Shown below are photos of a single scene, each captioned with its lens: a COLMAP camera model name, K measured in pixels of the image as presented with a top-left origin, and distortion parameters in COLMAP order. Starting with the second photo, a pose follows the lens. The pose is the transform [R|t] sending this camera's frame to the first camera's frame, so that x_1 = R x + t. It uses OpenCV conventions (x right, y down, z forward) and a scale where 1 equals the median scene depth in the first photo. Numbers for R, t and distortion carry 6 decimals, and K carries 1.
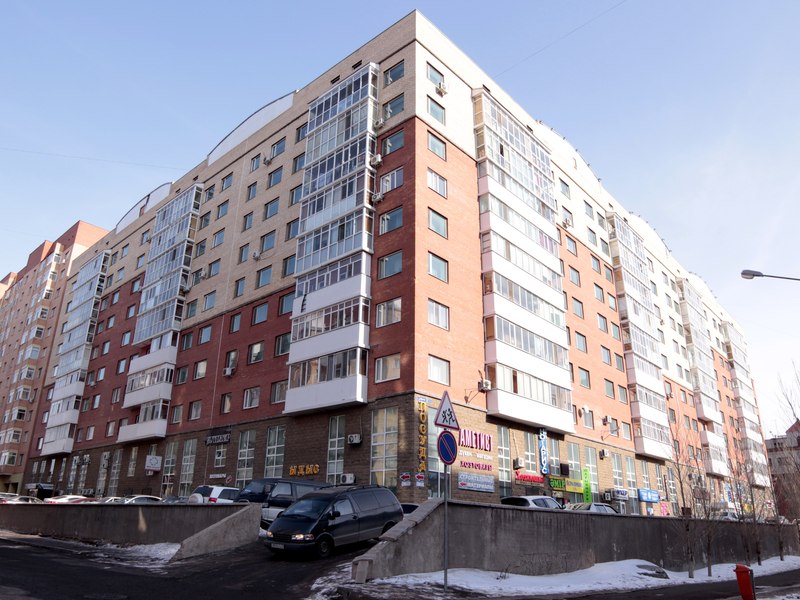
lens RADIAL K [[599.7, 0, 400.0], [0, 599.7, 300.0], [0, 0, 1]] dist [-0.081218, 0.014126]
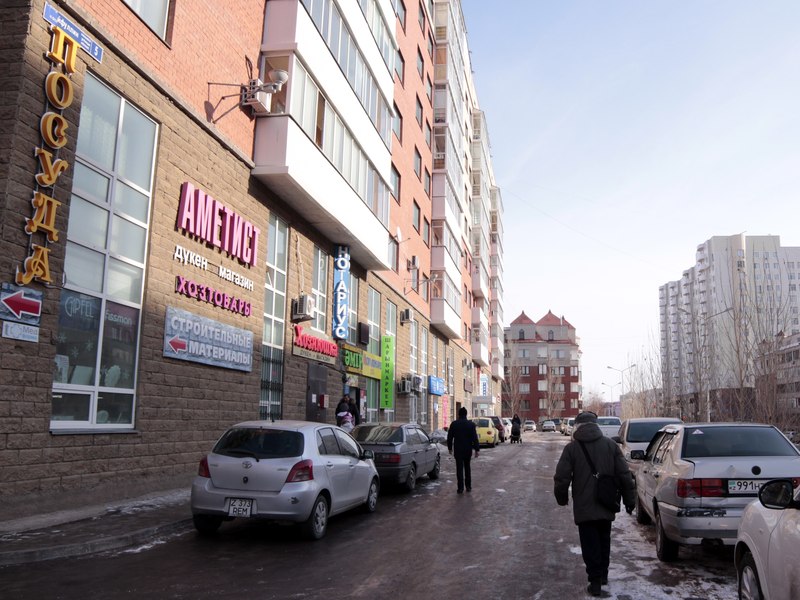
lens RADIAL K [[599.7, 0, 400.0], [0, 599.7, 300.0], [0, 0, 1]] dist [-0.081218, 0.014126]
pose [[0.858892, 0.080015, 0.505868, 0.040147], [-0.172848, 0.975056, 0.139244, 0.200103], [-0.482108, -0.207034, 0.851298, 0.609772]]
